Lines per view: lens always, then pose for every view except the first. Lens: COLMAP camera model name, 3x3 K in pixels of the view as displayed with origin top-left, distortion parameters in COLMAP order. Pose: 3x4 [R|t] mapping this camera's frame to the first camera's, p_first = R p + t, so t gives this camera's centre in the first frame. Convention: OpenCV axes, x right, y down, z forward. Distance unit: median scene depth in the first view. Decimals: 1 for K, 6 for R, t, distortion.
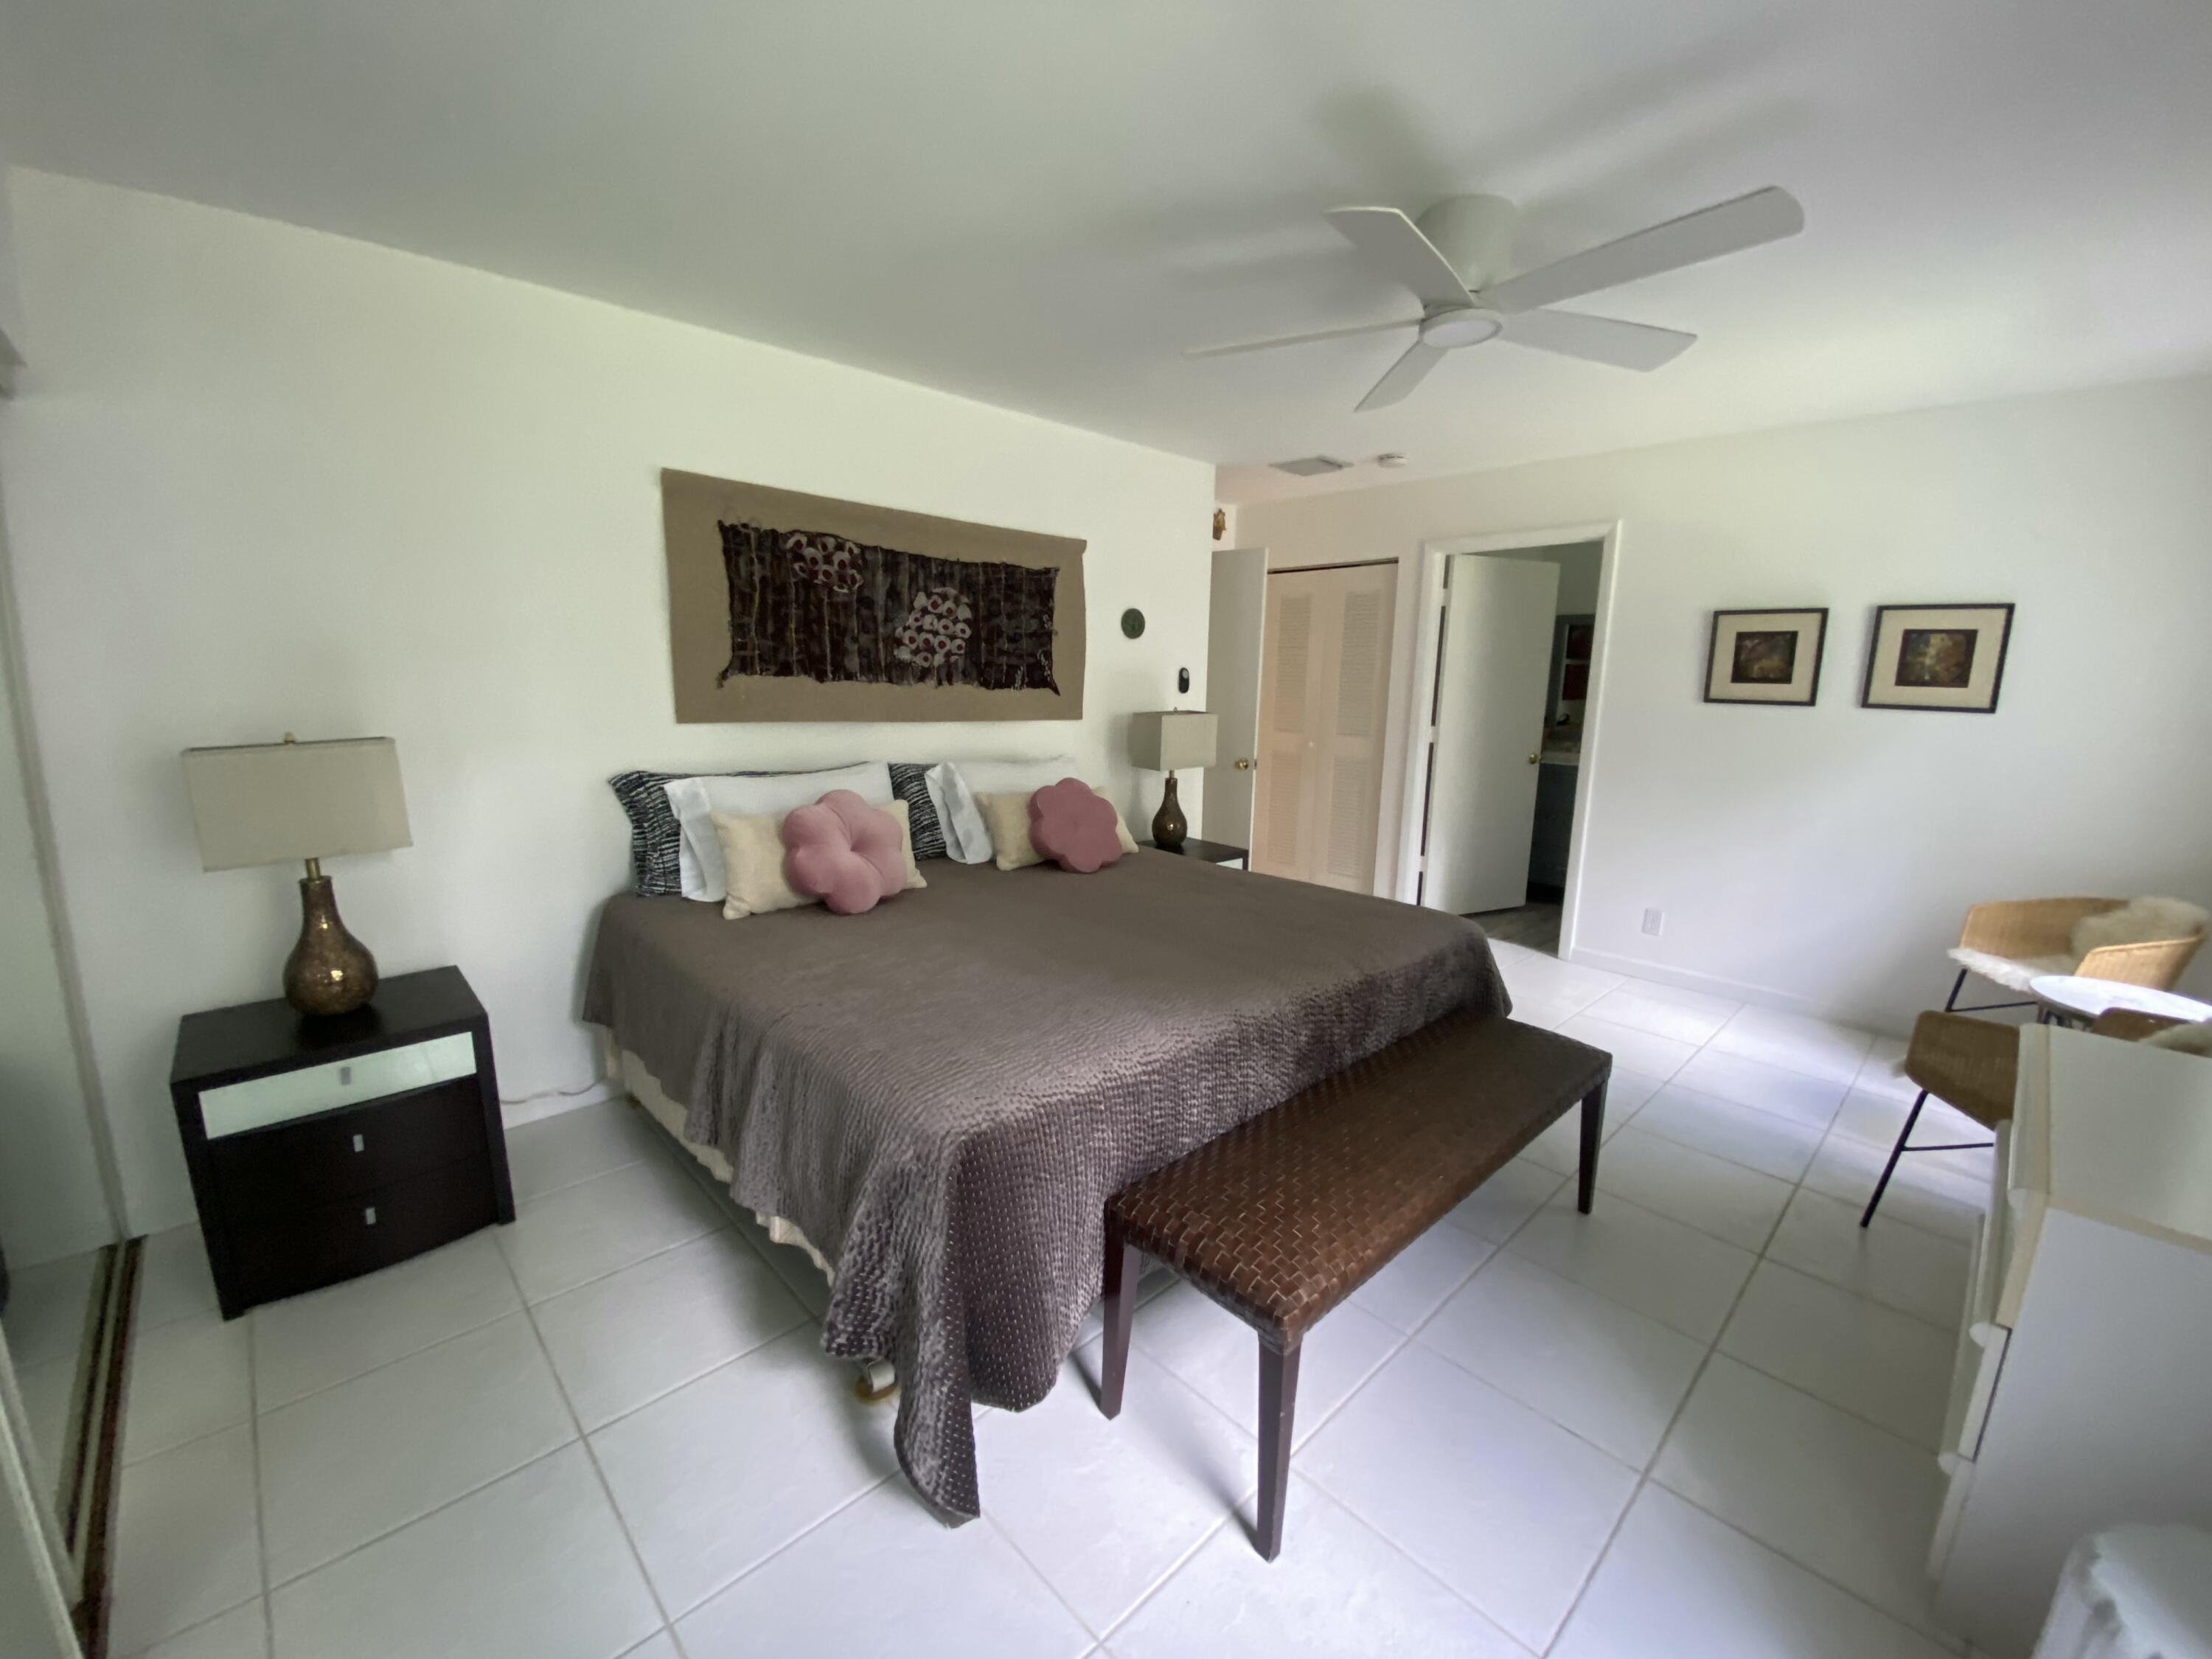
lens RADIAL K [[900.7, 0, 1102.1], [0, 900.7, 844.0], [0, 0, 1]] dist [0.011064, -0.012914]
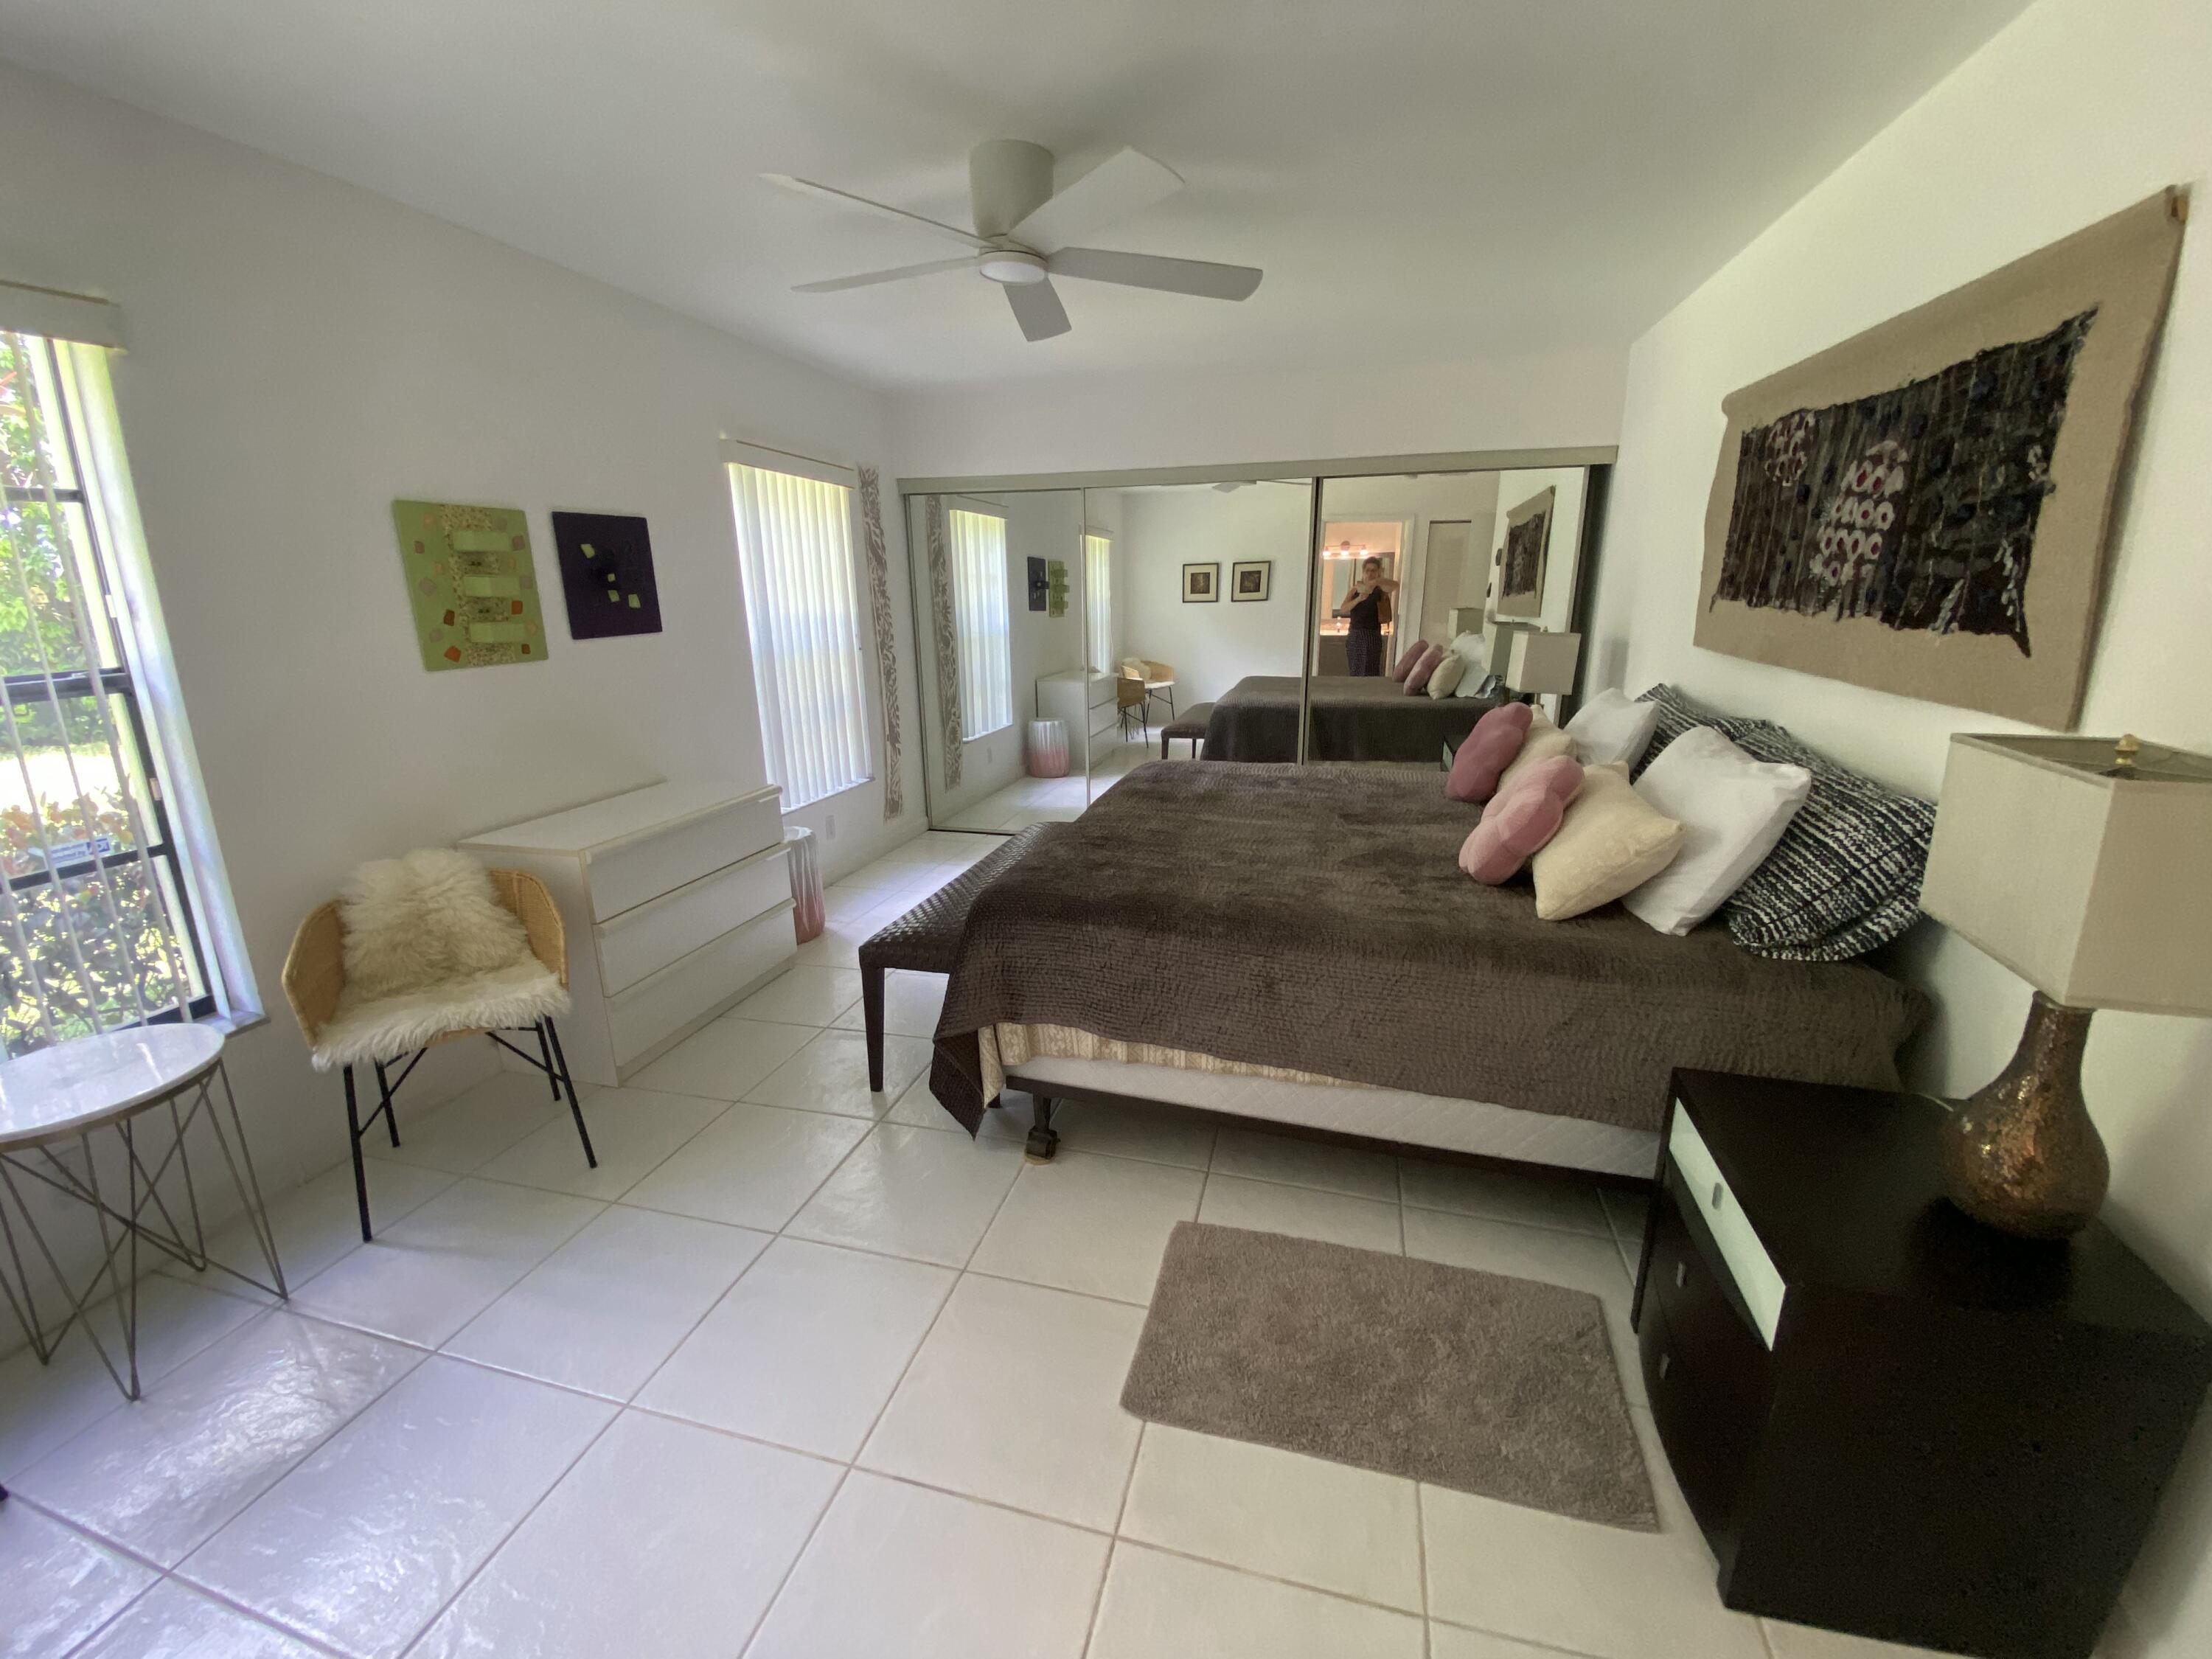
lens RADIAL K [[900.7, 0, 1101.0], [0, 900.7, 823.6], [0, 0, 1]] dist [0.011064, -0.012914]
pose [[-0.862100, 0.122938, -0.491599, 0.539185], [-0.095110, 0.913627, 0.395271, -0.237399], [0.497732, 0.387519, -0.775946, 1.257621]]
